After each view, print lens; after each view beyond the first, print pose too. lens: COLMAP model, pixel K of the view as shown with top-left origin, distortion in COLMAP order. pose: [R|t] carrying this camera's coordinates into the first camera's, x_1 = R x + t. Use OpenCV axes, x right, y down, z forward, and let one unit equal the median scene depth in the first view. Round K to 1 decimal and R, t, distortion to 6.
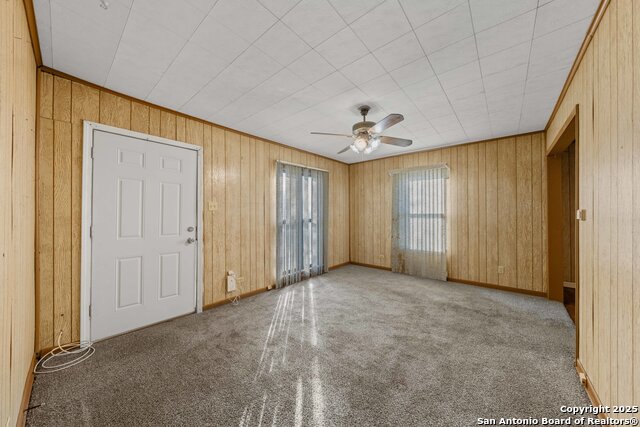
lens RADIAL K [[226.7, 0, 320.0], [0, 226.7, 213.5], [0, 0, 1]] dist [0.000011, -0.000021]
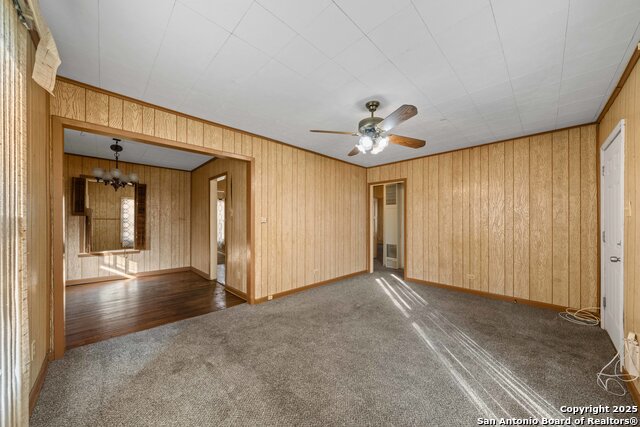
lens RADIAL K [[222.8, 0, 320.3], [0, 222.8, 221.0], [0, 0, 1]] dist [-0.000169, -0.000031]
pose [[-0.994825, -0.004604, 0.101496, 0.307892], [-0.004206, 0.999983, 0.004132, 0.000105], [-0.101513, 0.003683, -0.994827, 1.898864]]
